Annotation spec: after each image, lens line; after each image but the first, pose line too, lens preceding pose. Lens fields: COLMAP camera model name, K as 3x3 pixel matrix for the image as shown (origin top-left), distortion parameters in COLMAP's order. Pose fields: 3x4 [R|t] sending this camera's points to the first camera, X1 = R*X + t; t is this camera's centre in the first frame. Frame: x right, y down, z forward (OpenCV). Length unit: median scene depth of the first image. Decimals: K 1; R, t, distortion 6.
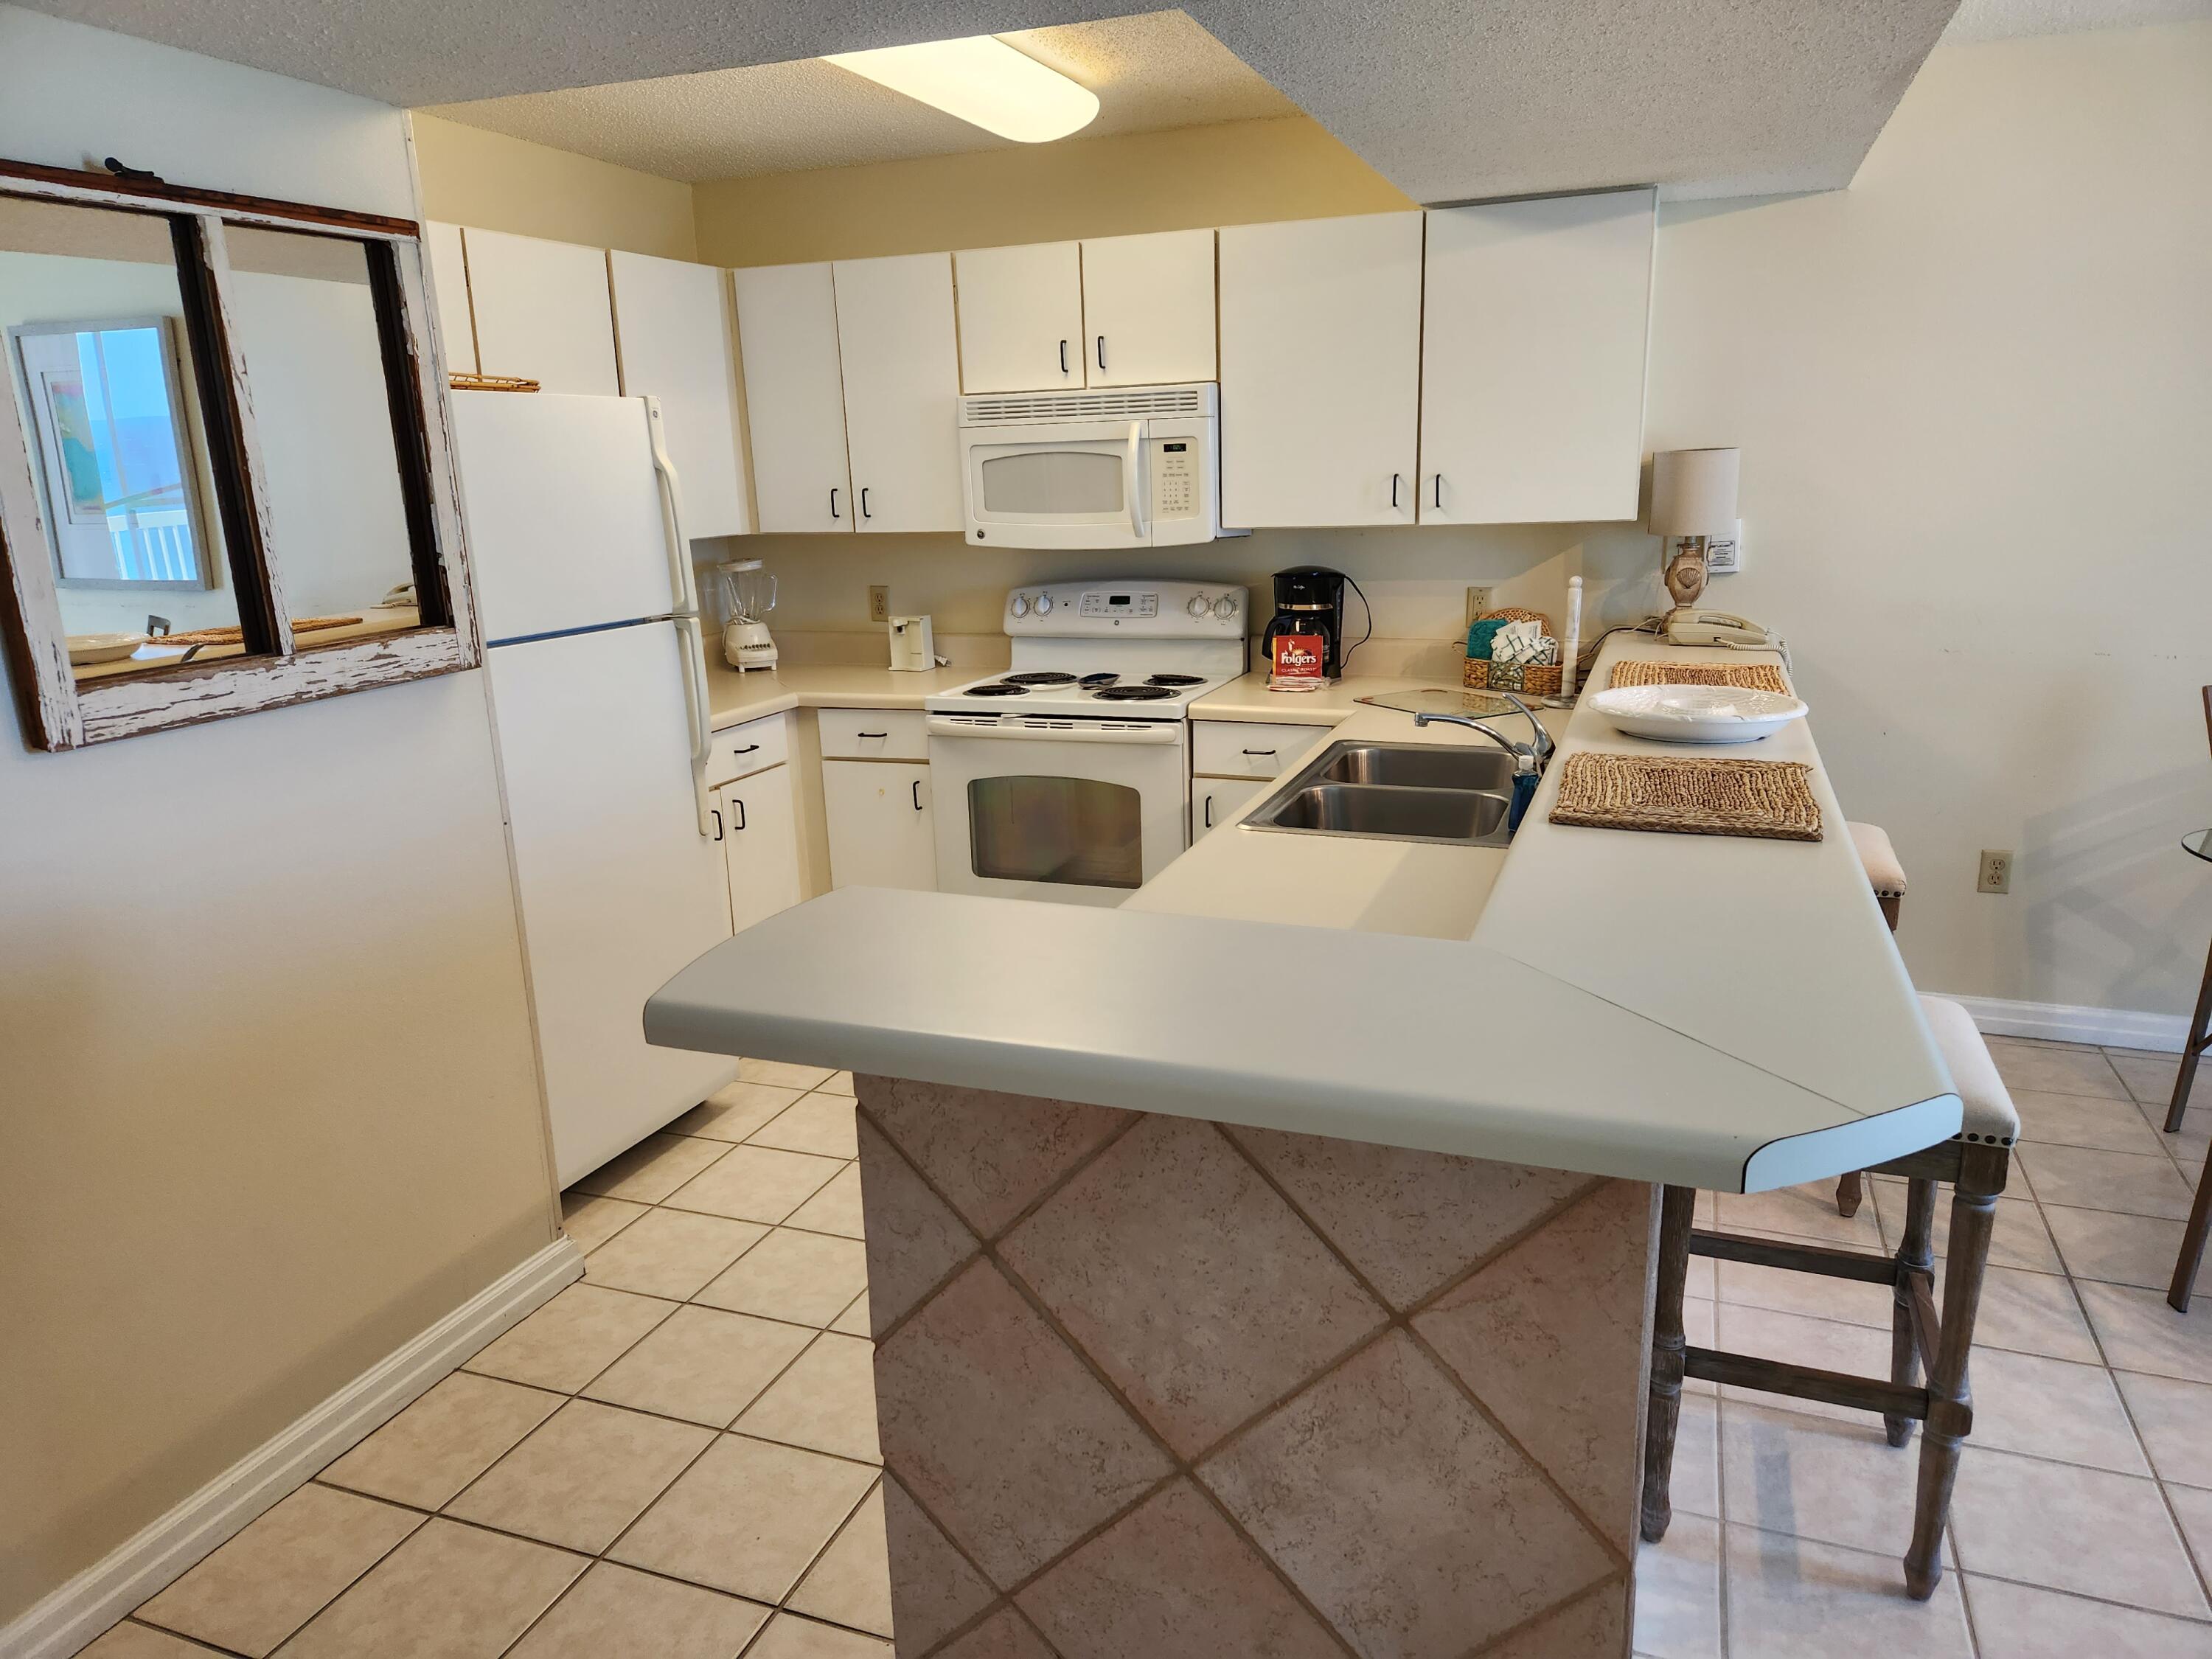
lens RADIAL K [[1480.9, 0, 1101.3], [0, 1480.9, 814.2], [0, 0, 1]] dist [0.089533, -0.078000]
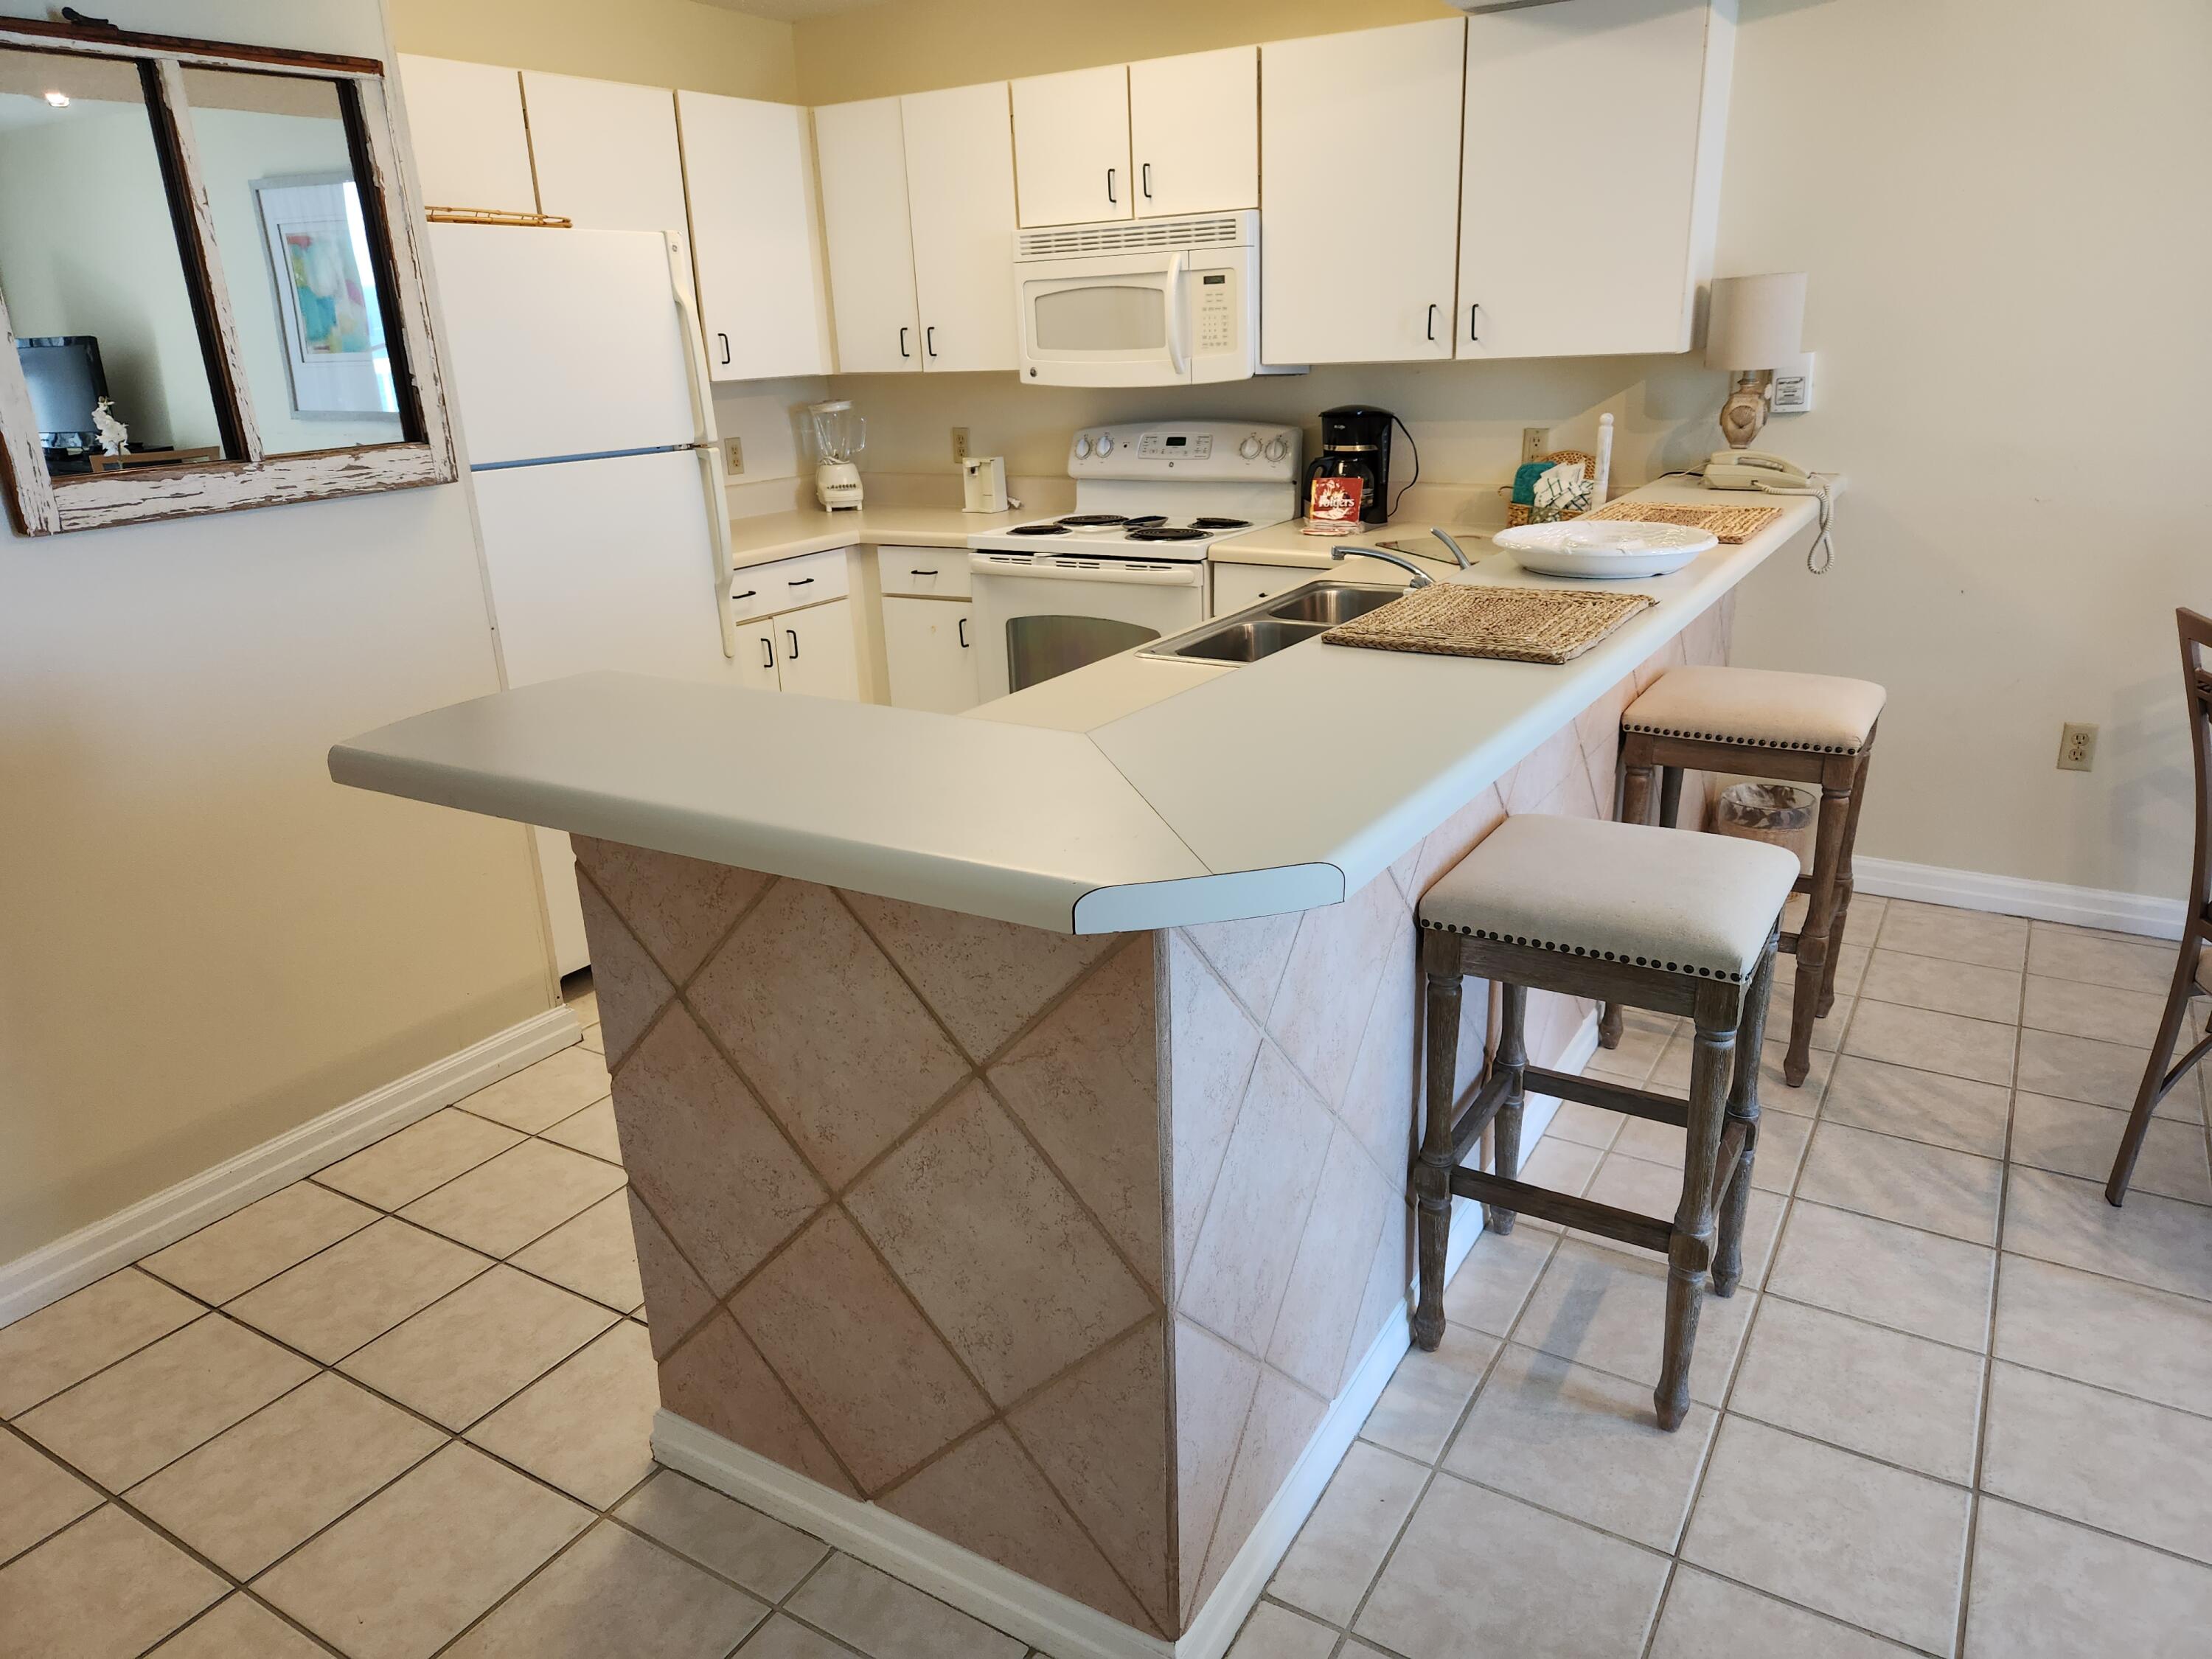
lens RADIAL K [[1499.3, 0, 1102.2], [0, 1499.3, 811.9], [0, 0, 1]] dist [0.071470, -0.055550]
pose [[0.982442, 0.052497, -0.179031, 0.267705], [-0.037565, 0.995604, 0.085801, 0.029804], [0.182749, -0.077569, 0.980095, -0.021661]]
